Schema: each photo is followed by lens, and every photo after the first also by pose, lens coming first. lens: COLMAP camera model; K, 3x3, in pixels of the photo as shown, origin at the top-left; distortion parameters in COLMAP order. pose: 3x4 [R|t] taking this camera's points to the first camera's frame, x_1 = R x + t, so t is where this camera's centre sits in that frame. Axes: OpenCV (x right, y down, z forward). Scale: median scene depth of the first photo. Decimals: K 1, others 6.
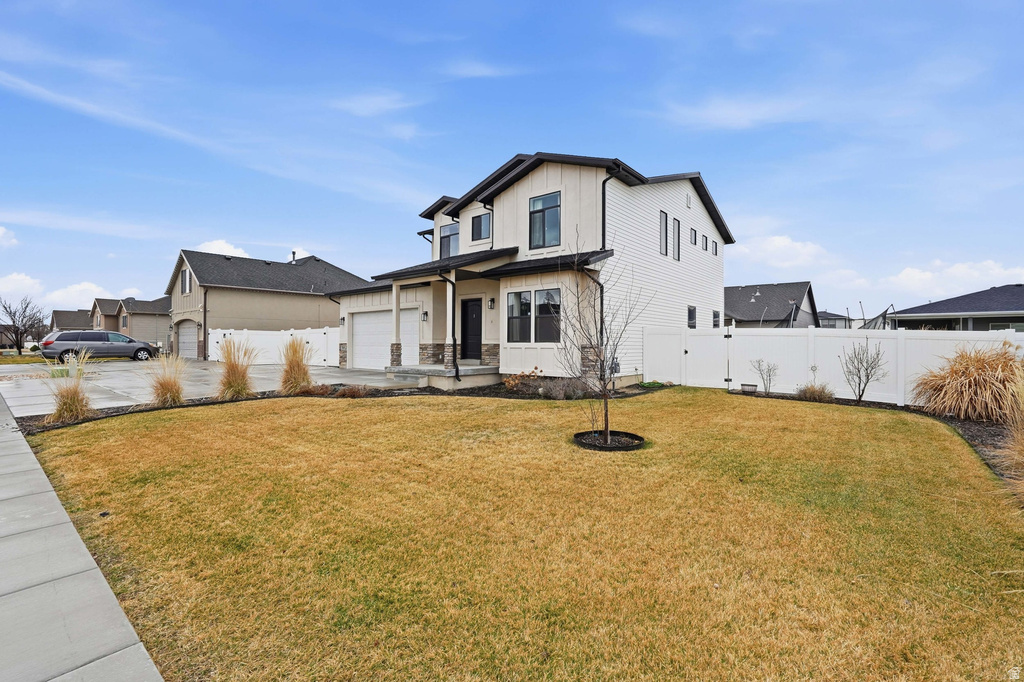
lens RADIAL K [[450.1, 0, 512.2], [0, 450.1, 342.4], [0, 0, 1]] dist [-0.010675, 0.000209]
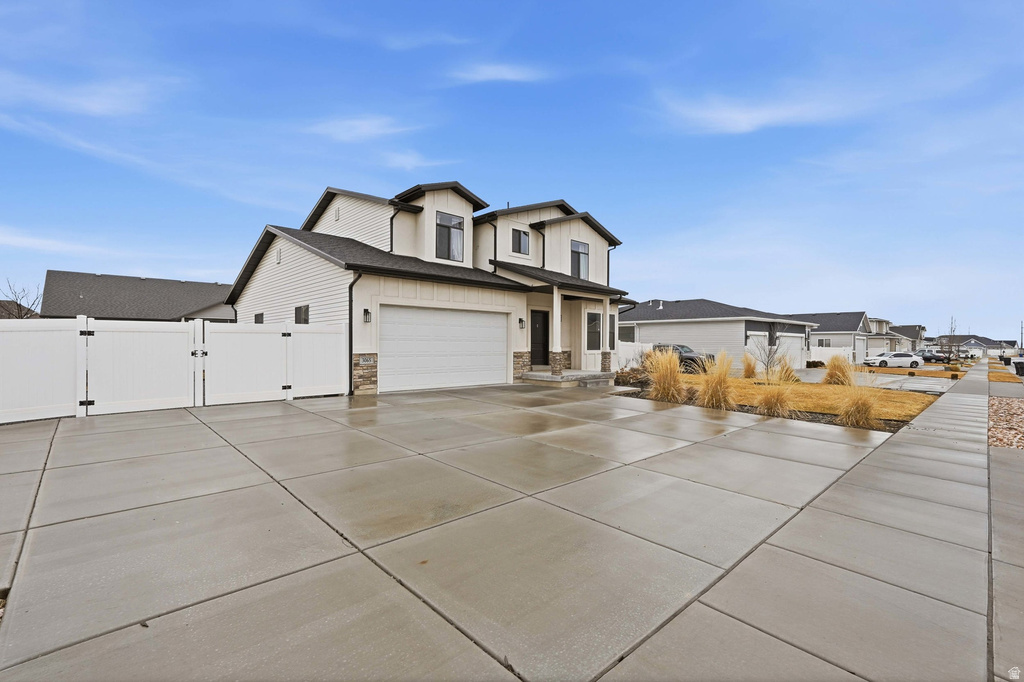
lens RADIAL K [[450.1, 0, 505.1], [0, 450.1, 343.9], [0, 0, 1]] dist [-0.010675, 0.000209]
pose [[0.144308, 0.001135, 0.989532, -1.246118], [-0.006363, 0.999980, -0.000219, -0.015016], [-0.989512, -0.006265, 0.144313, 0.969627]]
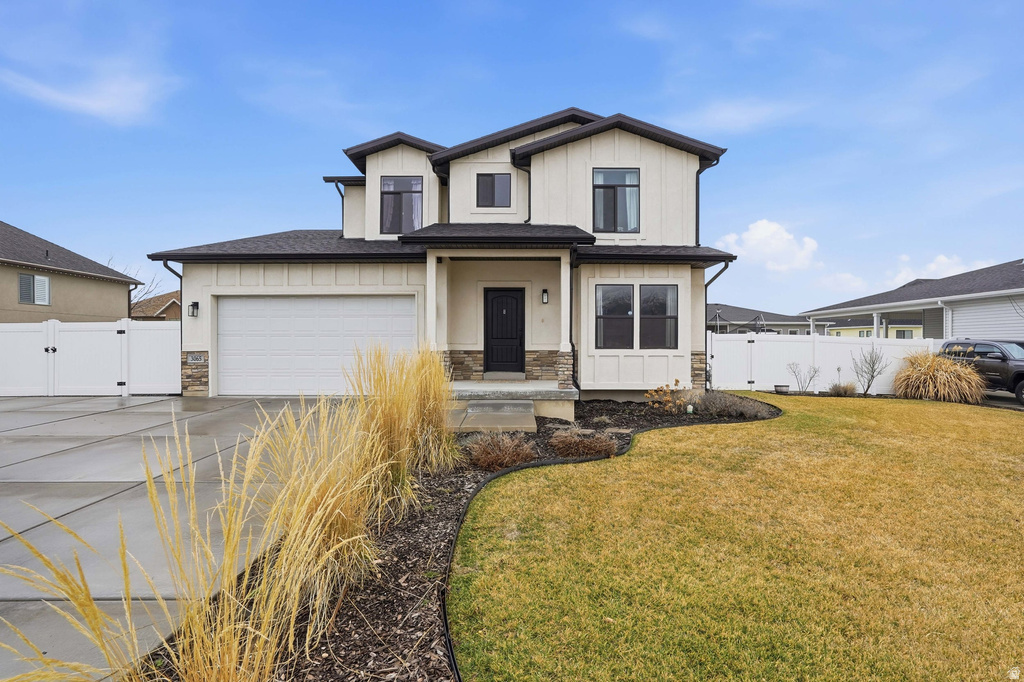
lens RADIAL K [[450.1, 0, 512.8], [0, 450.1, 340.7], [0, 0, 1]] dist [-0.010675, 0.000209]
pose [[0.775694, 0.001572, 0.631107, -0.557059], [0.000382, 0.999996, -0.002960, -0.010778], [-0.631109, 0.002537, 0.775690, 0.457813]]
